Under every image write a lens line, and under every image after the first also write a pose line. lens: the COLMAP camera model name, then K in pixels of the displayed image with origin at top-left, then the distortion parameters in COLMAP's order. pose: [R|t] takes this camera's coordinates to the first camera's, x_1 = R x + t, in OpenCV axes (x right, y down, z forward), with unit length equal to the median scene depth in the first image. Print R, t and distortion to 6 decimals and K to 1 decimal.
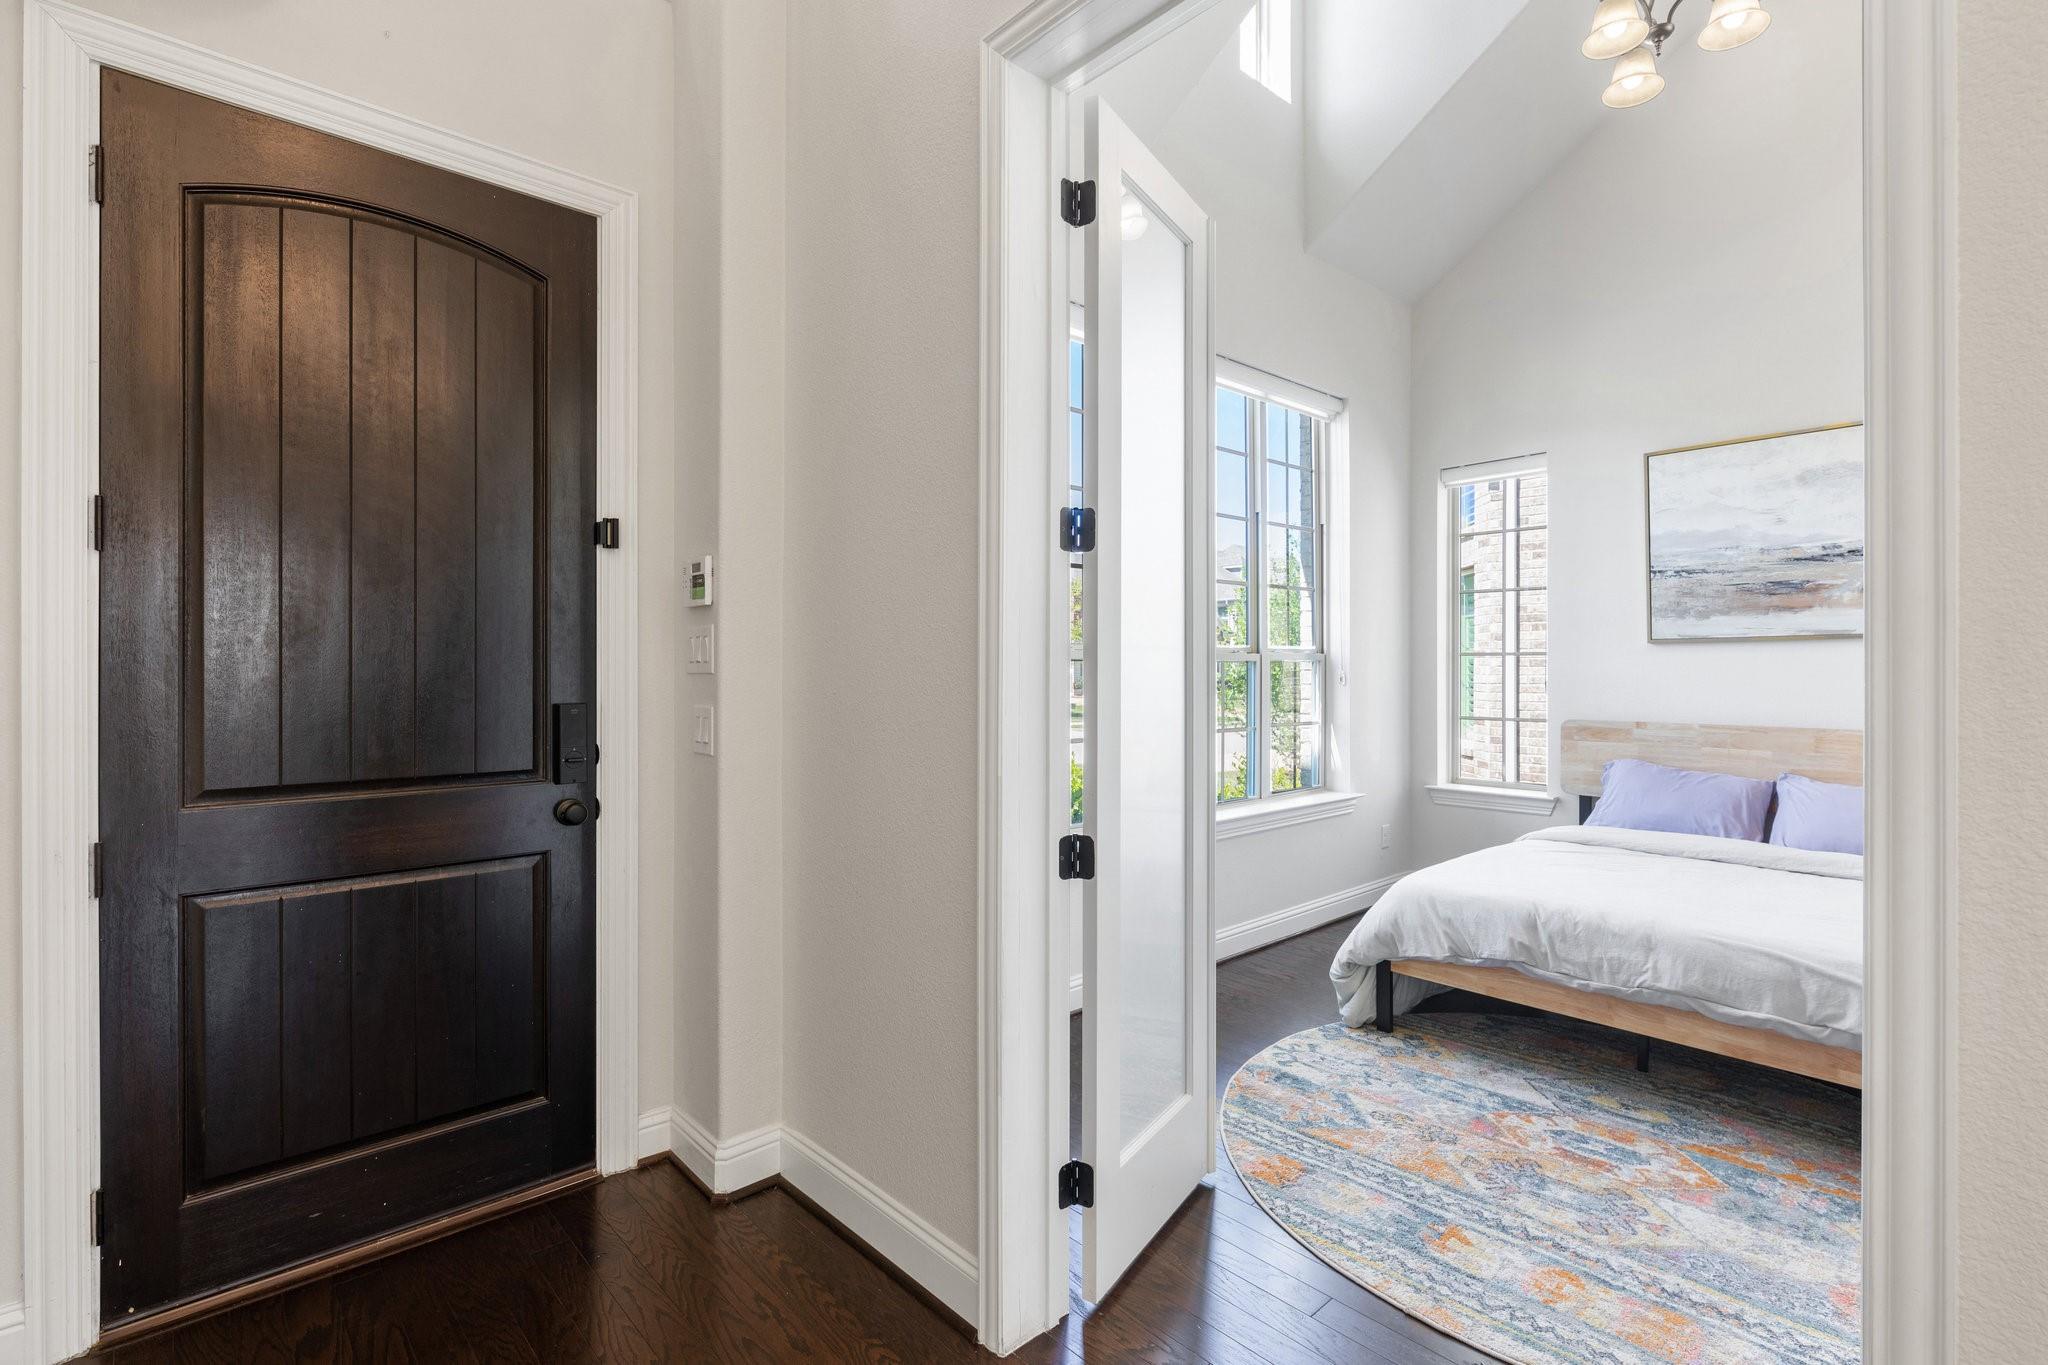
lens RADIAL K [[961.5, 0, 1041.1], [0, 961.5, 677.1], [0, 0, 1]] dist [-0.000963, -0.000701]
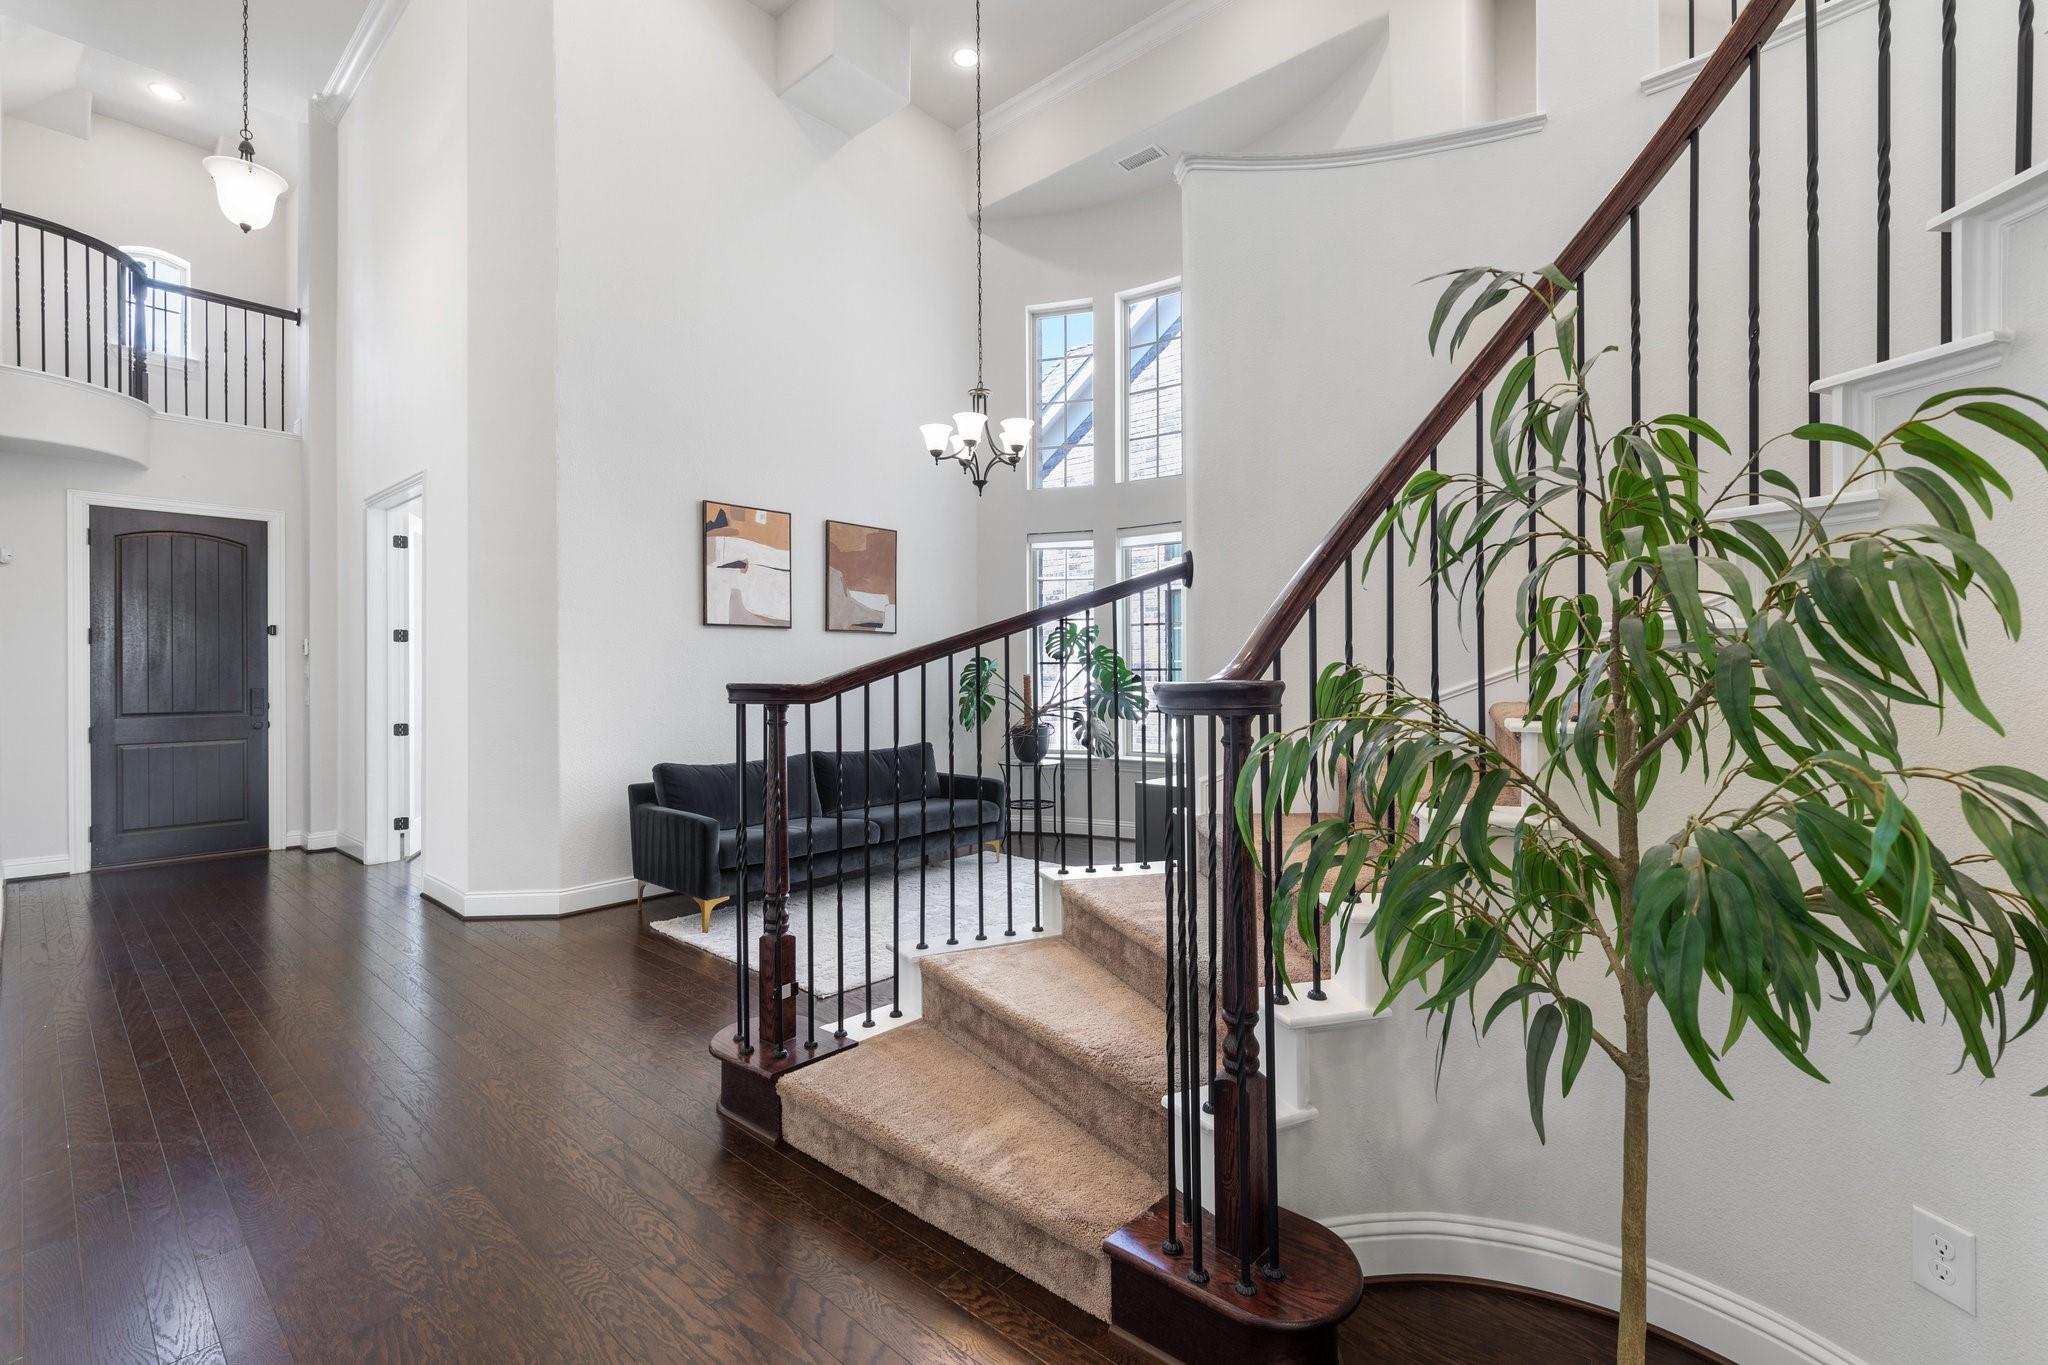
lens RADIAL K [[873.9, 0, 1021.2], [0, 873.9, 673.2], [0, 0, 1]] dist [0.002909, -0.000693]
pose [[0.994168, -0.005709, 0.107689, 1.927428], [0.005930, 0.999981, -0.001731, 0.000093], [-0.107677, 0.002359, 0.994183, -2.389743]]
